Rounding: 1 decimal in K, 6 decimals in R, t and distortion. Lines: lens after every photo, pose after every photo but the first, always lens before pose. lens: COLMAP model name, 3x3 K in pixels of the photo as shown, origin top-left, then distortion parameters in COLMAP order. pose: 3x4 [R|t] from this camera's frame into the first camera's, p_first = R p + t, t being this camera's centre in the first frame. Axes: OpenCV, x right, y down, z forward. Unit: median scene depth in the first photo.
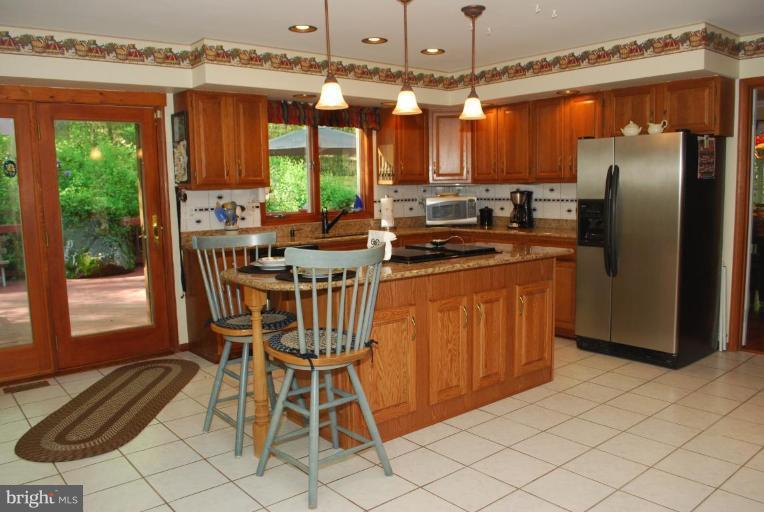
lens RADIAL K [[603.7, 0, 382.0], [0, 603.7, 256.0], [0, 0, 1]] dist [-0.069457, 0.002218]
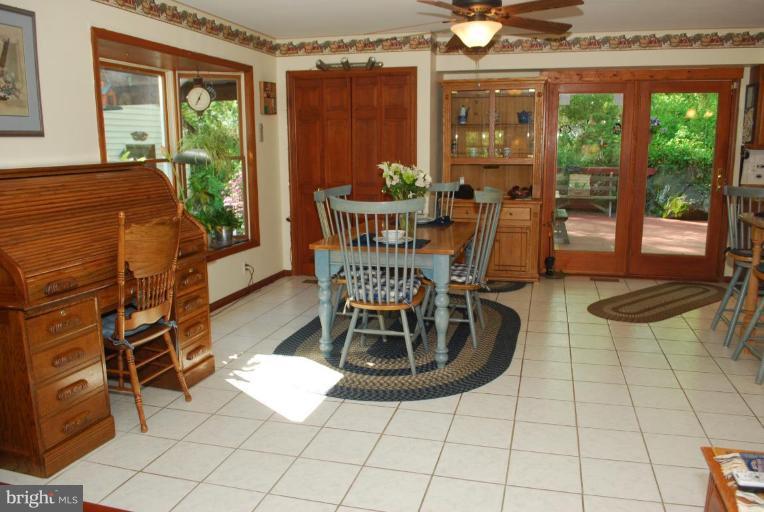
lens RADIAL K [[603.7, 0, 382.0], [0, 603.7, 256.0], [0, 0, 1]] dist [-0.069457, 0.002218]
pose [[0.575196, 0.173361, -0.799434, 0.226800], [-0.103316, 0.984855, 0.139235, 0.013267], [0.811465, 0.002507, 0.584396, -0.283881]]
